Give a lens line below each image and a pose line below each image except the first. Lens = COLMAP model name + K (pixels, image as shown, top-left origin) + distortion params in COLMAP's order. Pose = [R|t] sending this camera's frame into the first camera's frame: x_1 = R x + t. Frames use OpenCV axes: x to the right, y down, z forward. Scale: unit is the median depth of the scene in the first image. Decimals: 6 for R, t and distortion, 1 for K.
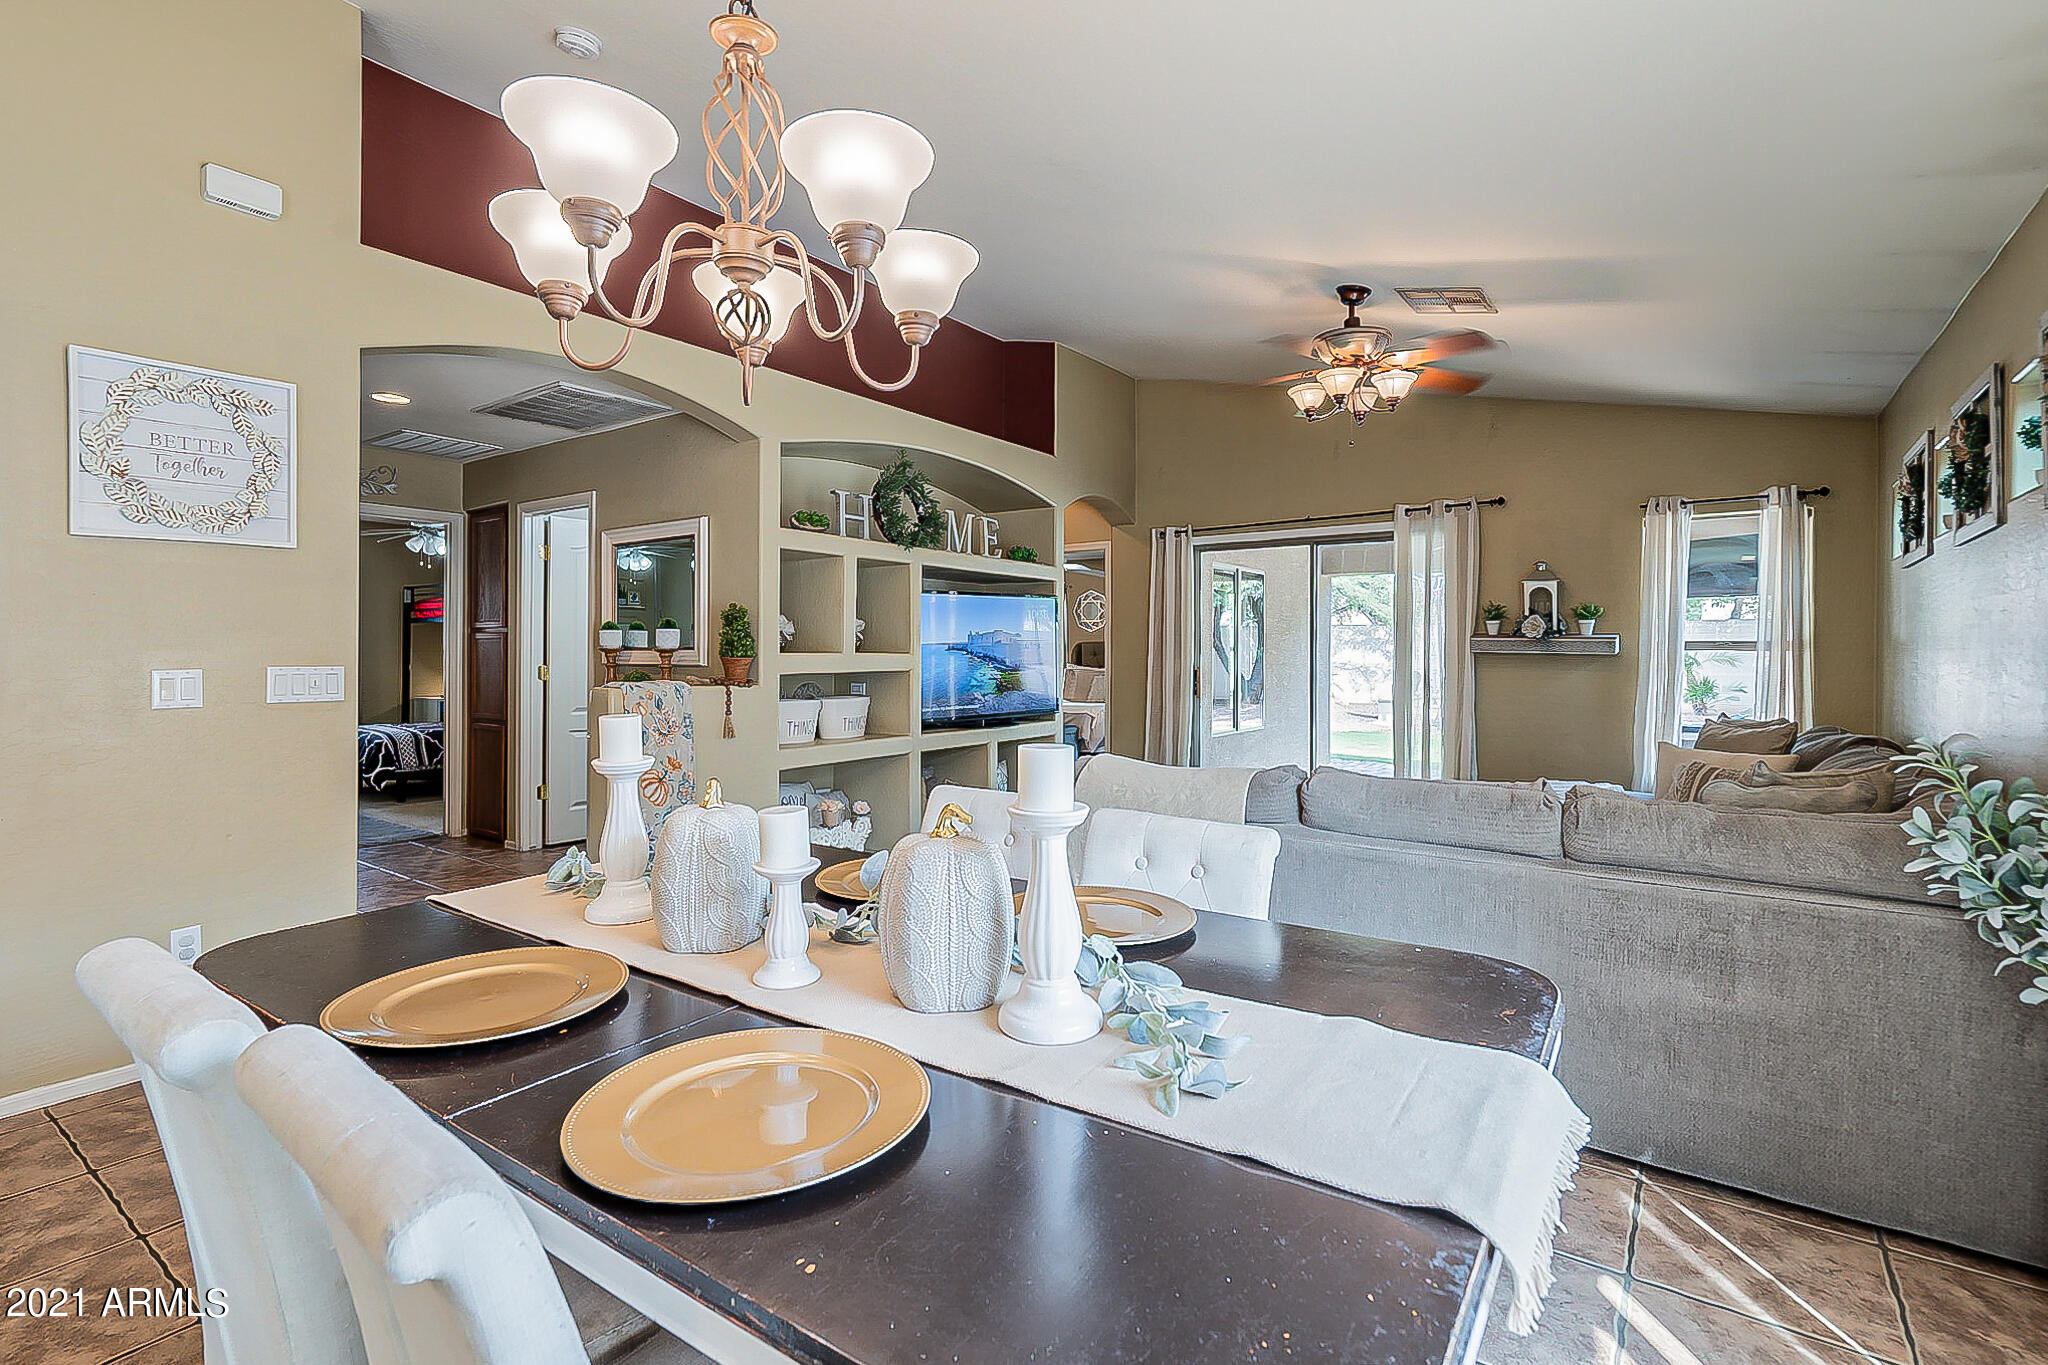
lens RADIAL K [[949.6, 0, 1021.2], [0, 949.6, 651.5], [0, 0, 1]] dist [-0.001360, -0.000115]
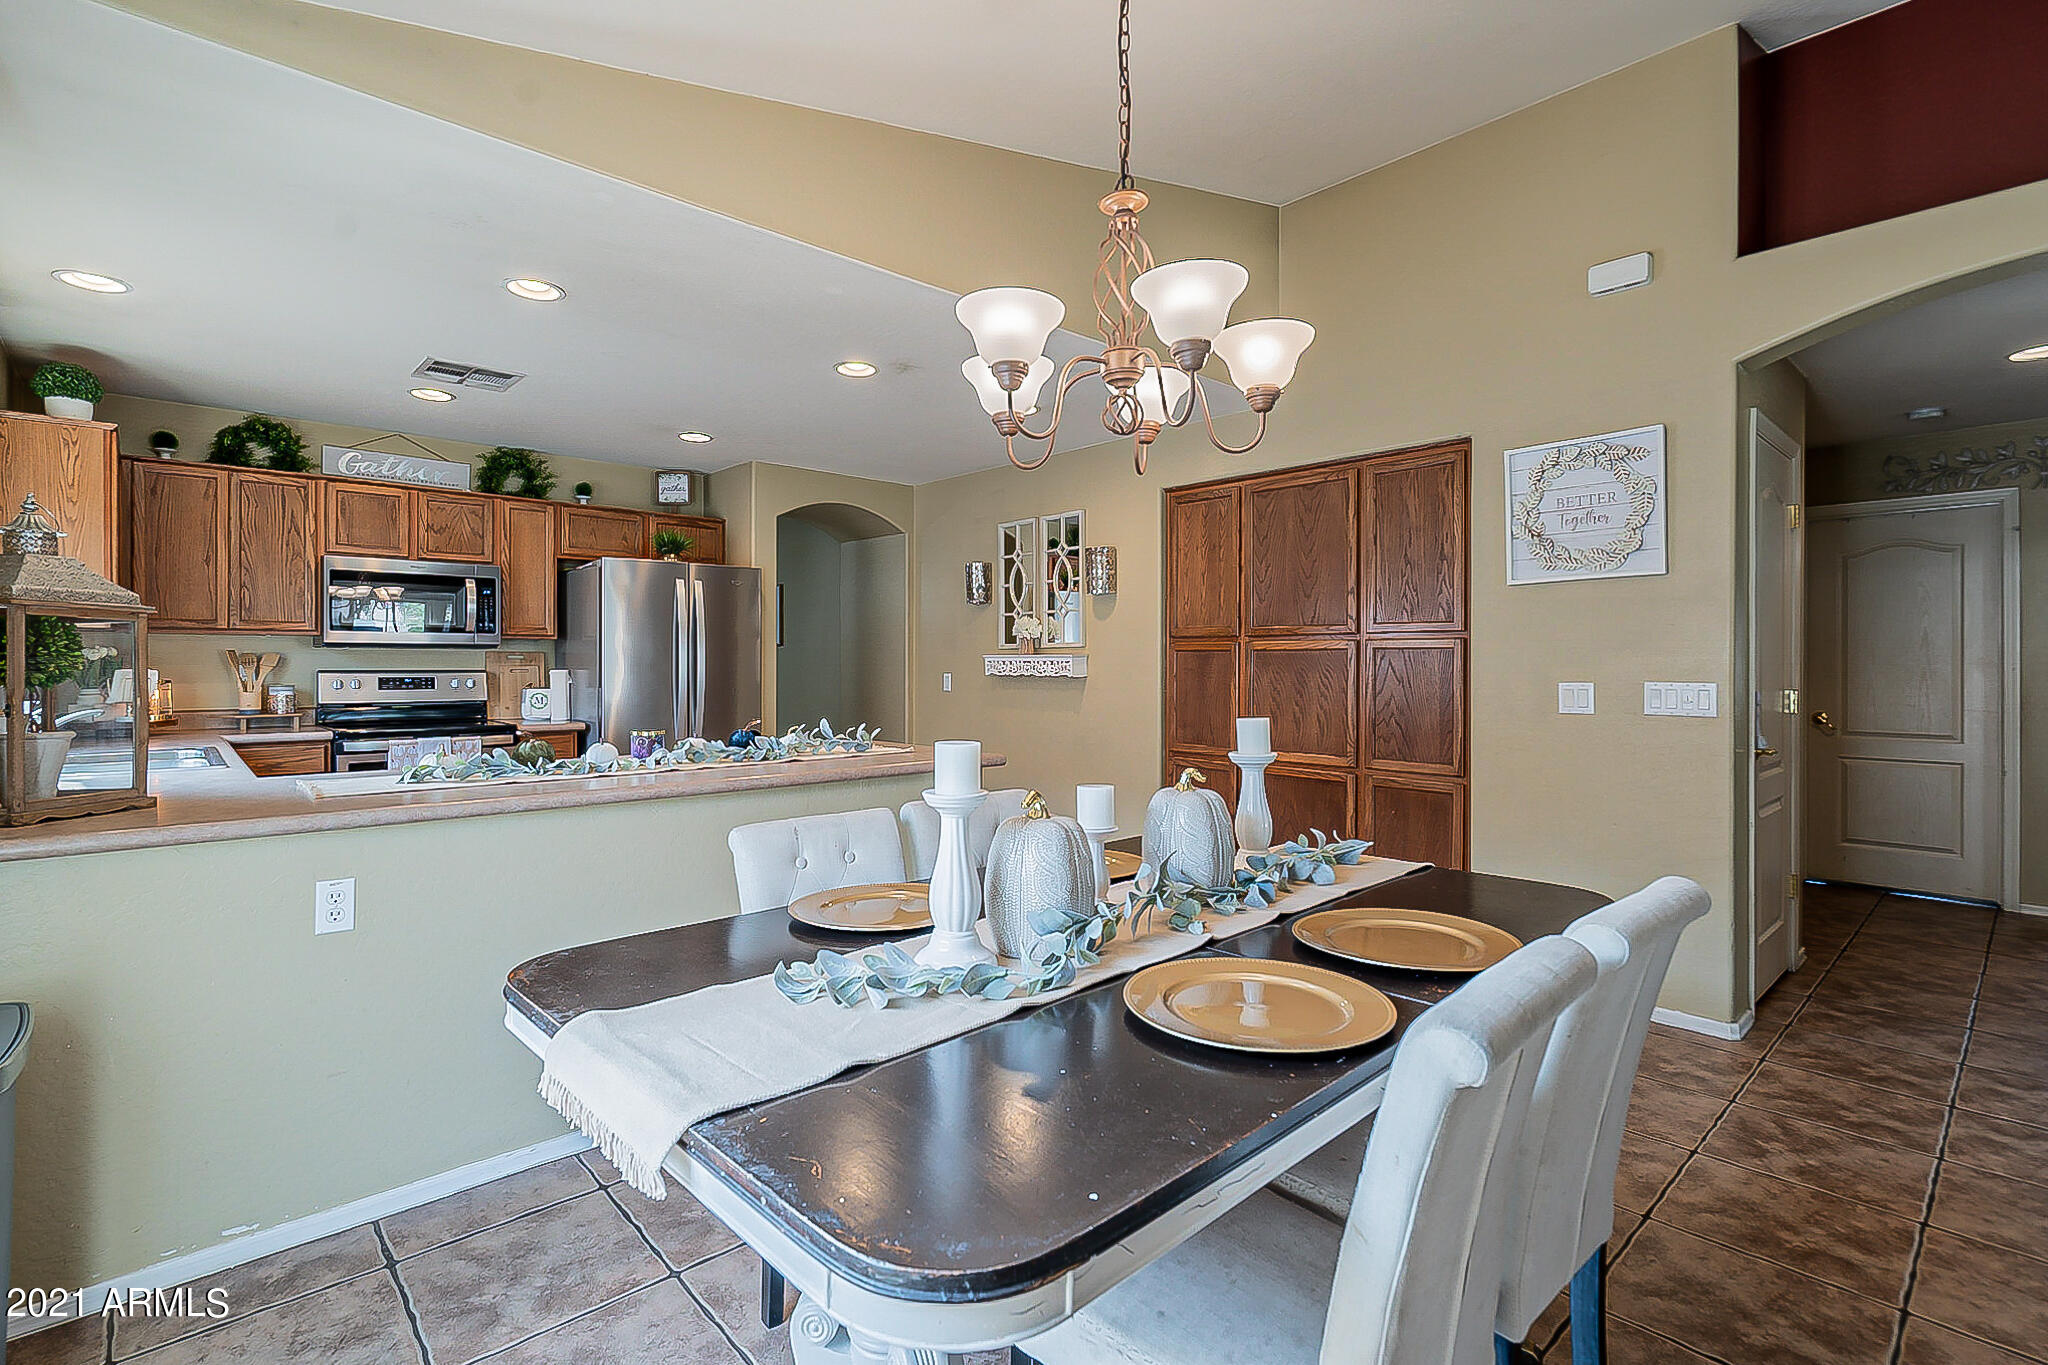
lens RADIAL K [[962.3, 0, 1019.3], [0, 962.3, 669.8], [0, 0, 1]] dist [0.011032, 0.000068]
pose [[-0.209644, 0.003429, -0.977772, 0.270389], [-0.004253, 0.999981, 0.004418, -0.000189], [0.977769, 0.005084, -0.209625, 0.286674]]
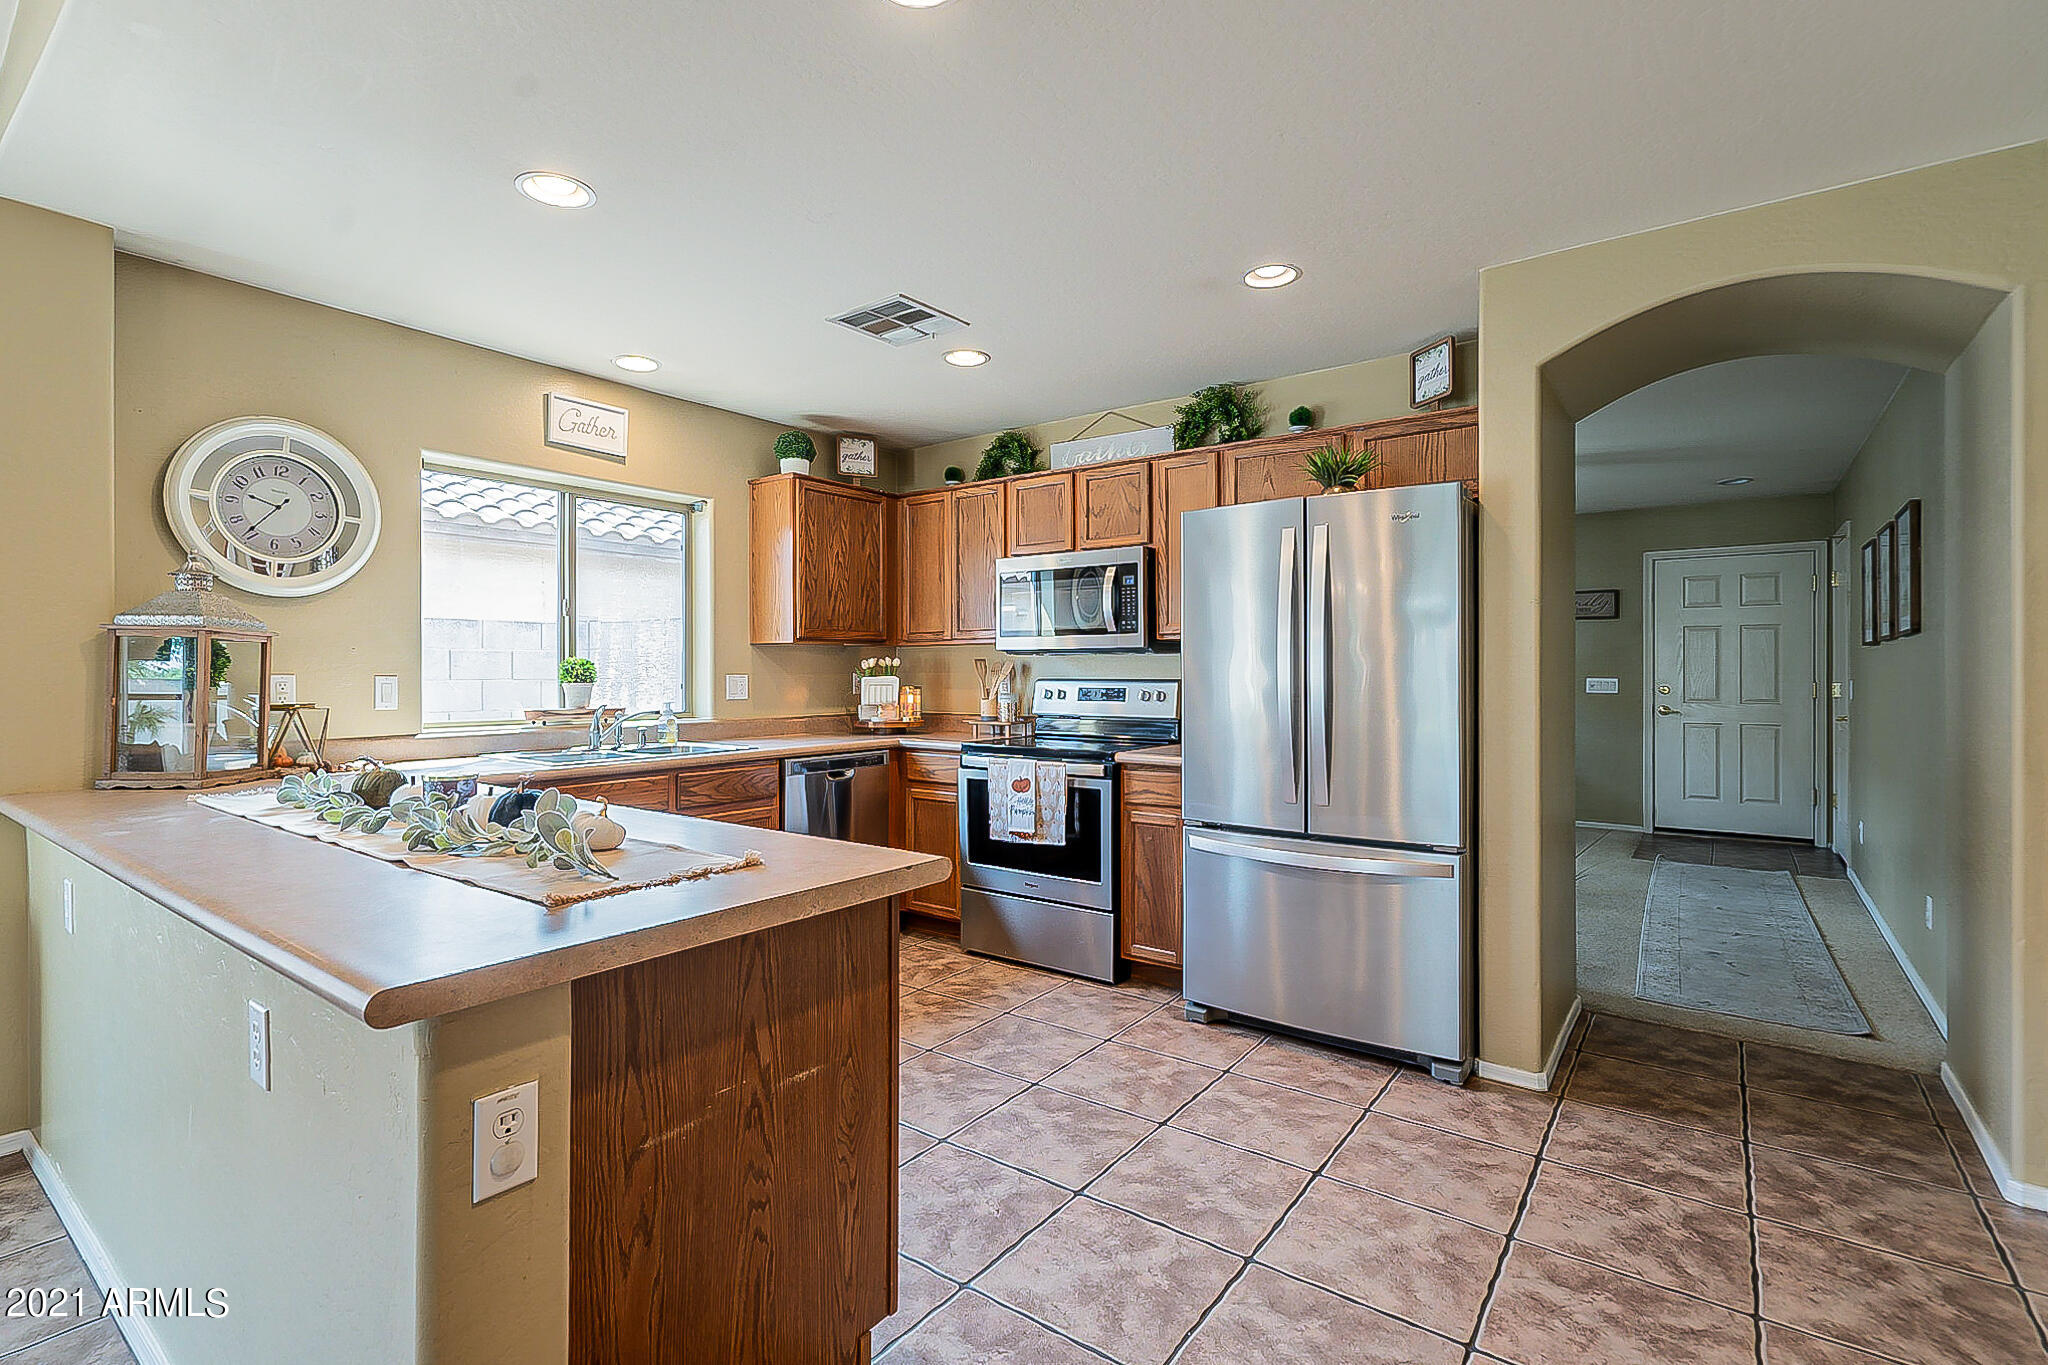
lens RADIAL K [[940.7, 0, 1009.0], [0, 940.7, 673.3], [0, 0, 1]] dist [0.000087, 0.000107]
pose [[-0.999652, -0.001944, 0.026297, -0.471671], [-0.001845, 0.999991, 0.003801, -0.001269], [-0.026304, 0.003751, -0.999647, 0.308213]]
